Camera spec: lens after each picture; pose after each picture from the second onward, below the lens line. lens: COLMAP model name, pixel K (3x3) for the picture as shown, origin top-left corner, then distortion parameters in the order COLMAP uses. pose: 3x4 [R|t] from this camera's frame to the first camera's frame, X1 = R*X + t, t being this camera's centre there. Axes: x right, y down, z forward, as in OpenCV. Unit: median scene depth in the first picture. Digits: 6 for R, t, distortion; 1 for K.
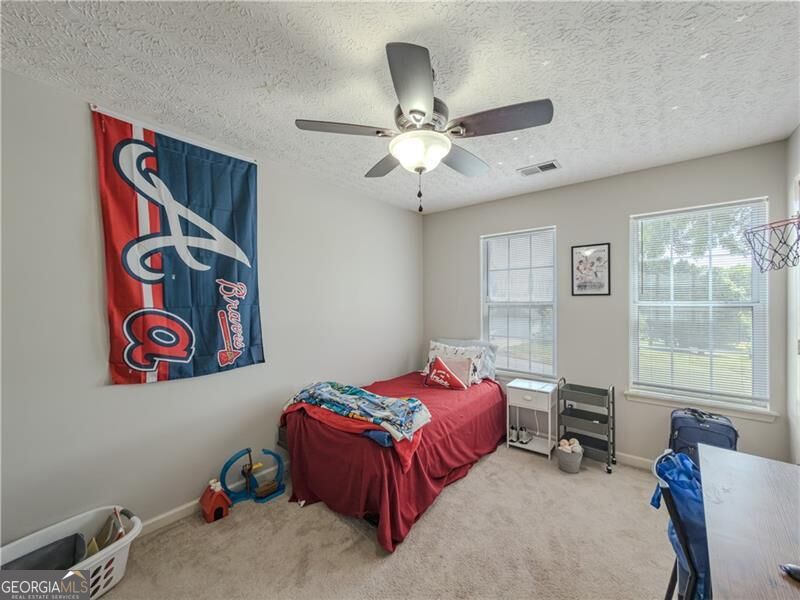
lens RADIAL K [[324.6, 0, 401.3], [0, 324.6, 300.9], [0, 0, 1]] dist [0.001545, 0.000399]
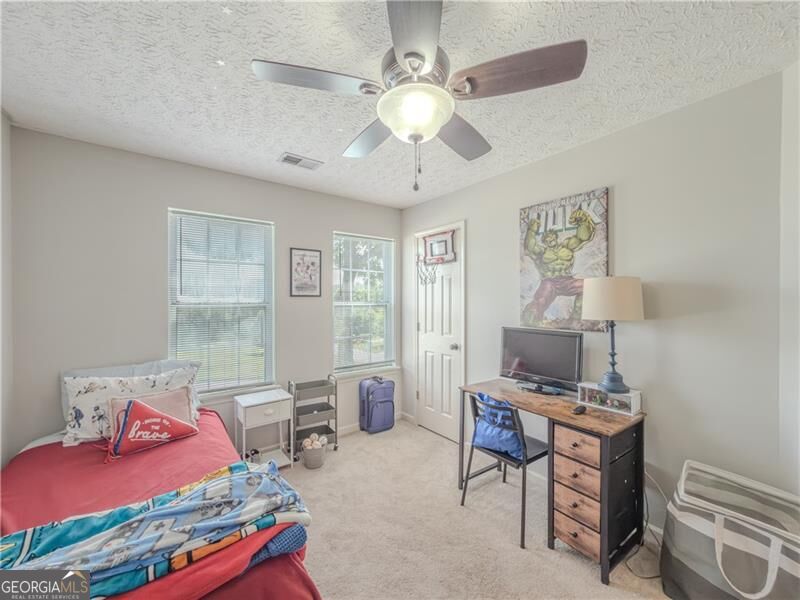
lens RADIAL K [[324.6, 0, 401.3], [0, 324.6, 300.9], [0, 0, 1]] dist [0.001545, 0.000399]
pose [[0.227559, -0.000333, 0.973764, -0.397108], [-0.000487, 1.000000, 0.000456, -0.003185], [-0.973764, -0.000578, 0.227559, 0.463698]]
